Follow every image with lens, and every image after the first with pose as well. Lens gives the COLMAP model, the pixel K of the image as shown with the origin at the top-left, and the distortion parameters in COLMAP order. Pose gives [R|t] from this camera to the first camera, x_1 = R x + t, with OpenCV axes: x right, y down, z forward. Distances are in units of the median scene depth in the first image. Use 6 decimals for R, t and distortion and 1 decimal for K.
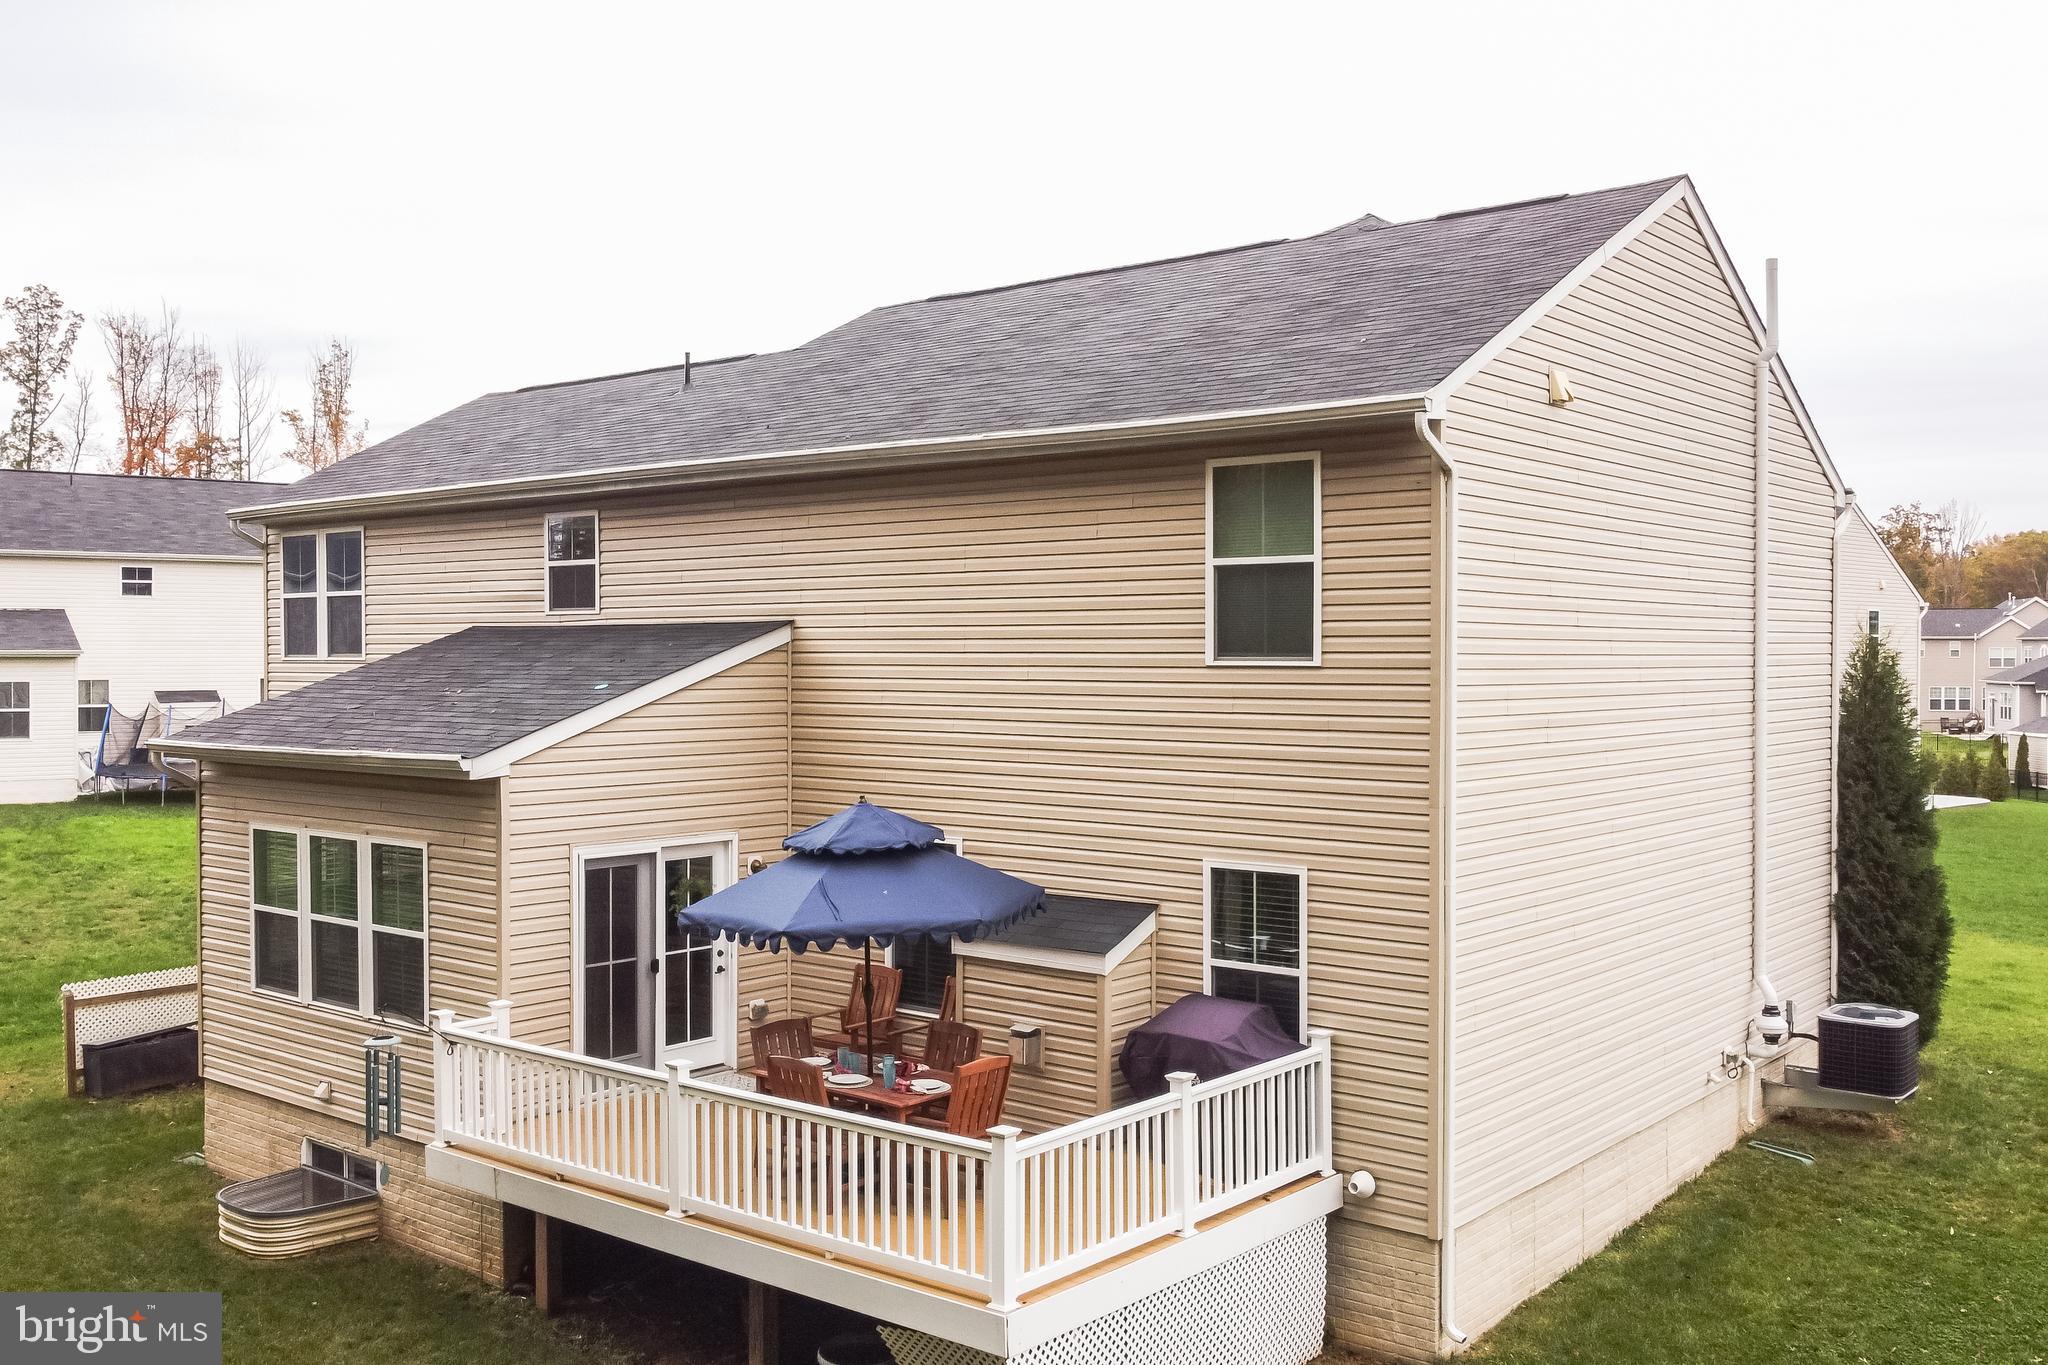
lens RADIAL K [[1863.8, 0, 1024.7], [0, 1863.8, 660.7], [0, 0, 1]] dist [0.020873, -0.093781]
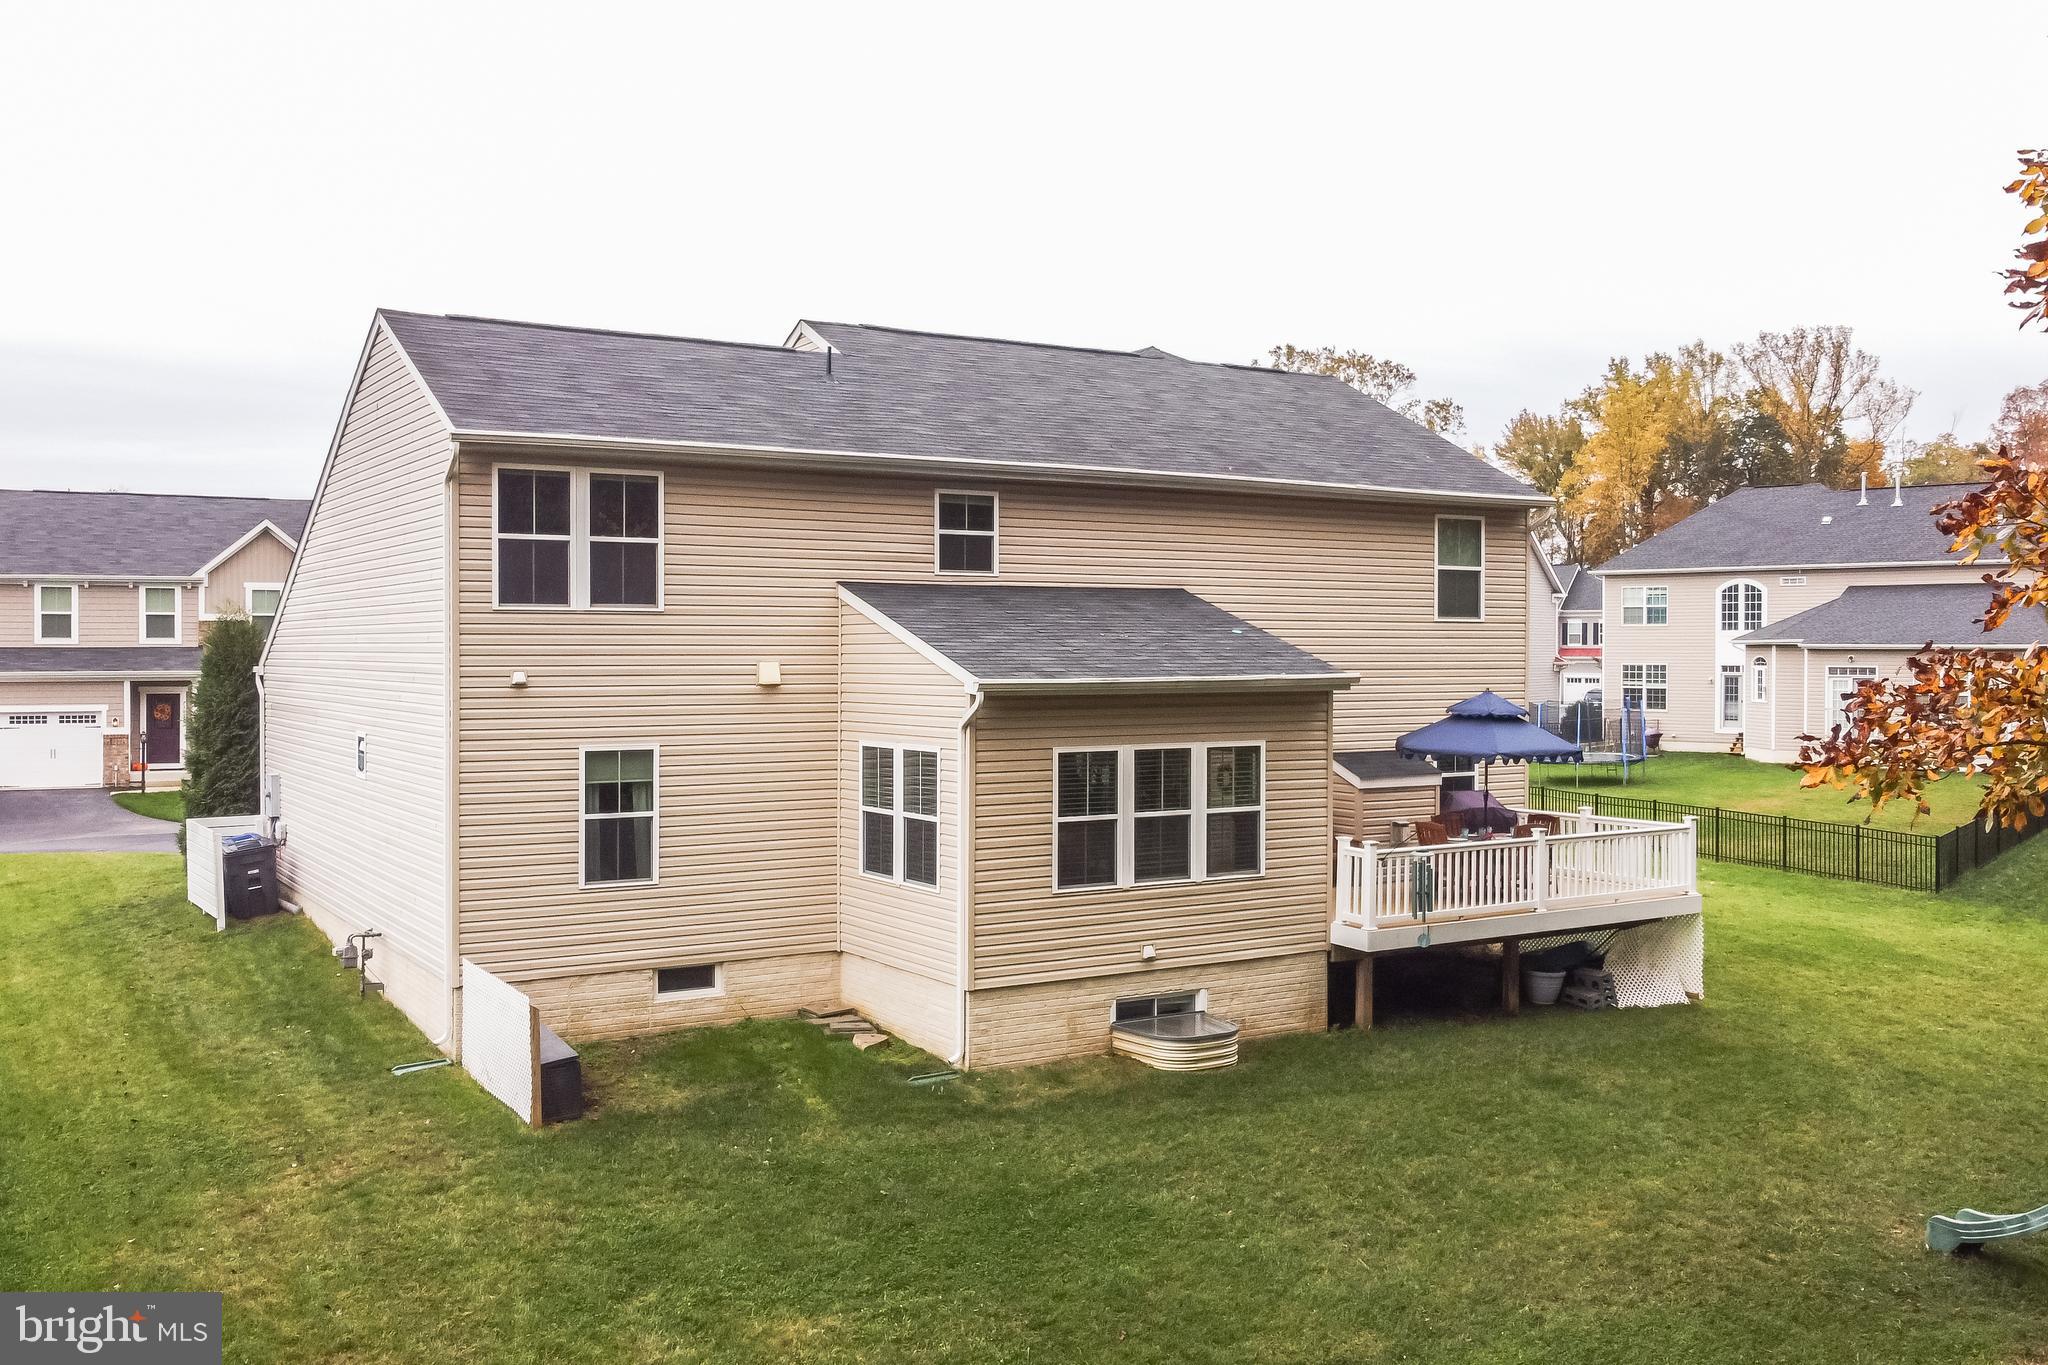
lens RADIAL K [[1863.8, 0, 1024.7], [0, 1863.8, 660.7], [0, 0, 1]] dist [0.020873, -0.093781]
pose [[0.309325, -0.005543, 0.950940, -1.641408], [0.003458, 0.999983, 0.004704, 0.029069], [-0.950950, 0.001833, 0.309339, 0.710165]]
